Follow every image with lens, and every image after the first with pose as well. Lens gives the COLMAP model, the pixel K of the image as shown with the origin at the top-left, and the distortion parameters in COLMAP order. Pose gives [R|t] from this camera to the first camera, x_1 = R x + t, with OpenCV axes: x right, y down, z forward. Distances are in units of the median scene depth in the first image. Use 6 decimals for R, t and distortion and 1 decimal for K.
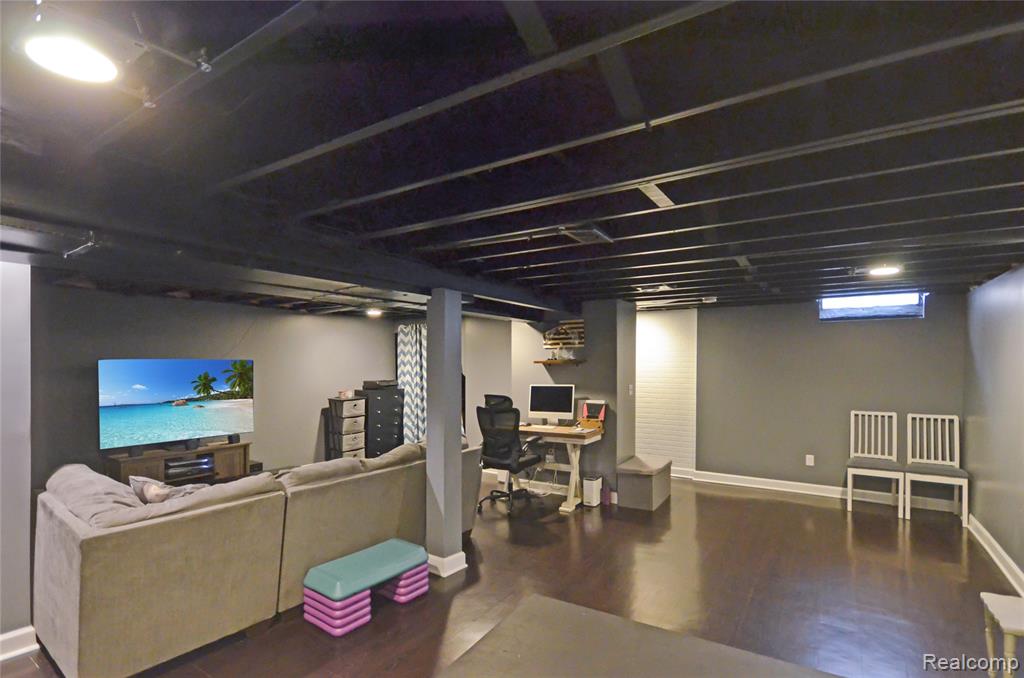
lens RADIAL K [[497.1, 0, 503.6], [0, 497.1, 361.4], [0, 0, 1]] dist [0.004978, -0.005670]
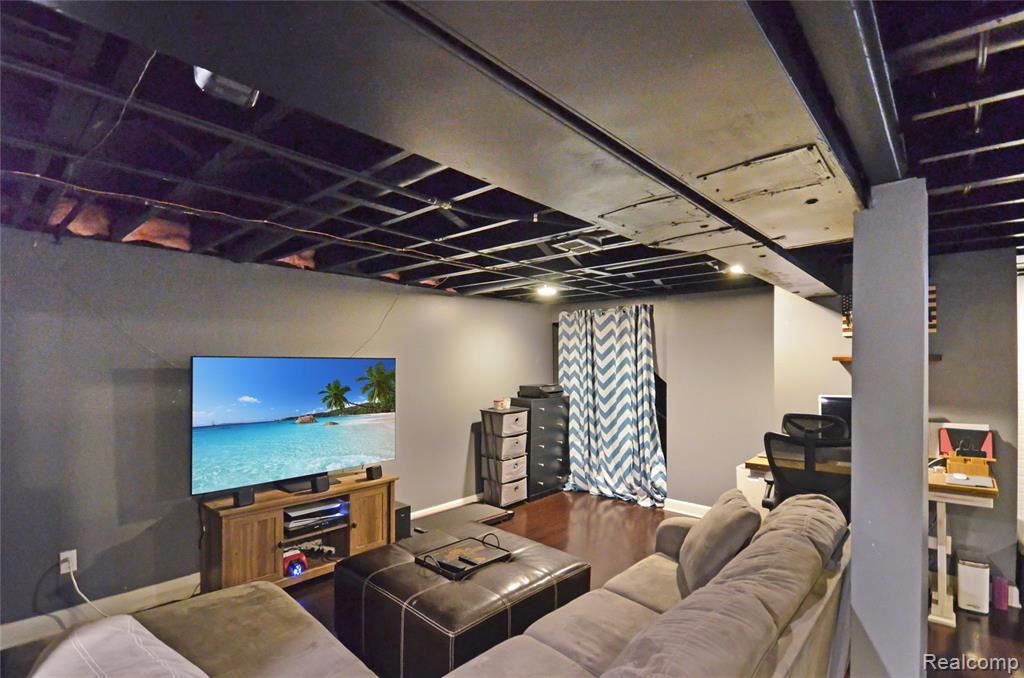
lens RADIAL K [[504.8, 0, 510.3], [0, 504.8, 360.1], [0, 0, 1]] dist [0.002092, 0.002651]
pose [[0.987997, -0.004207, -0.154418, -0.191838], [0.003733, 0.999987, -0.003360, 0.003352], [0.154430, 0.002743, 0.988000, 0.263137]]
